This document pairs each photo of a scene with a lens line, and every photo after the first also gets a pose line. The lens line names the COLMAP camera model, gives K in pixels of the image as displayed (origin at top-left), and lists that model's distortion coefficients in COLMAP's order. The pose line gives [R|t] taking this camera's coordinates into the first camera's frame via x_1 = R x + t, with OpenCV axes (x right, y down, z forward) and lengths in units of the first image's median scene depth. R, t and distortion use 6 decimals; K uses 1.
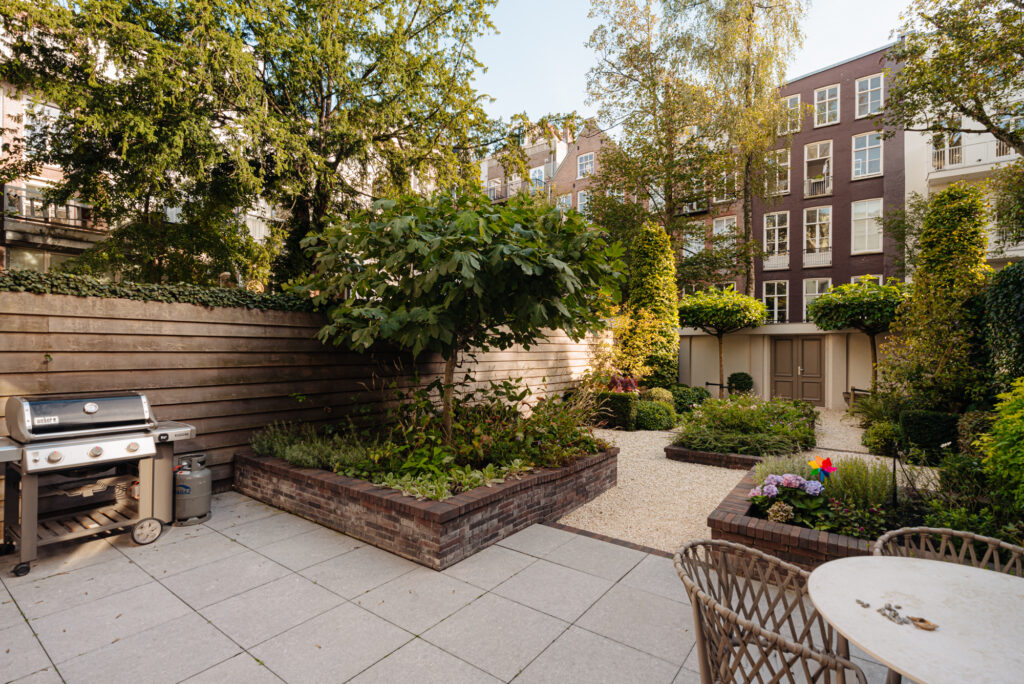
lens RADIAL K [[480.0, 0, 508.5], [0, 480.0, 348.3], [0, 0, 1]] dist [0.000093, -0.000092]
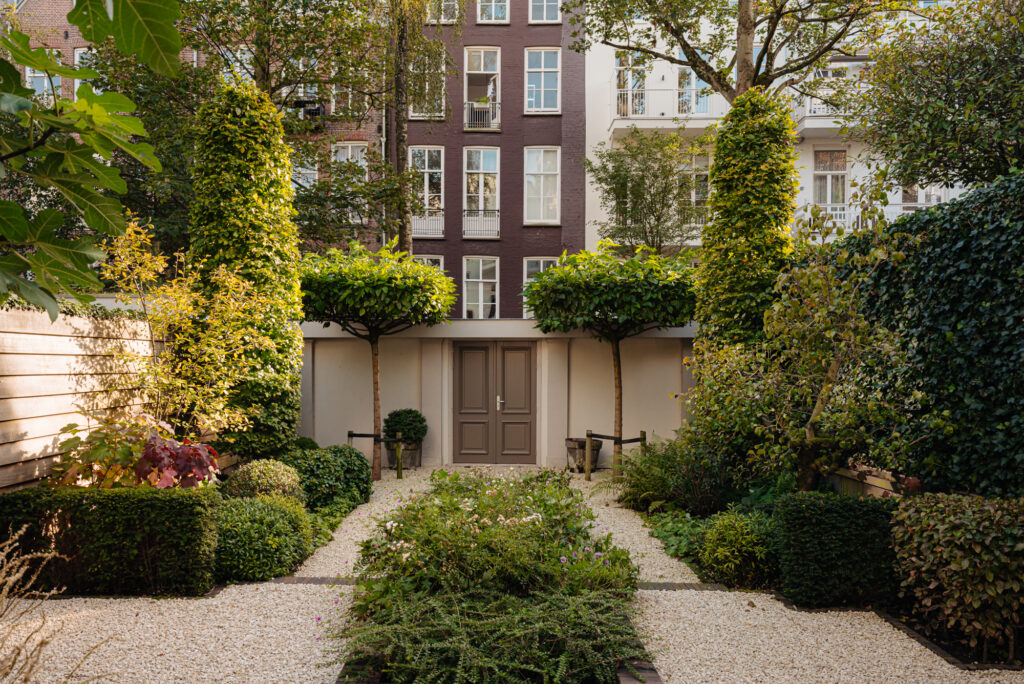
lens RADIAL K [[860.2, 0, 510.9], [0, 860.2, 380.3], [0, 0, 1]] dist [-0.006678, -0.005301]
pose [[0.819593, -0.012530, 0.572809, 0.040747], [0.001343, 0.999800, 0.019948, -0.000679], [-0.572945, -0.015580, 0.819446, 0.179452]]
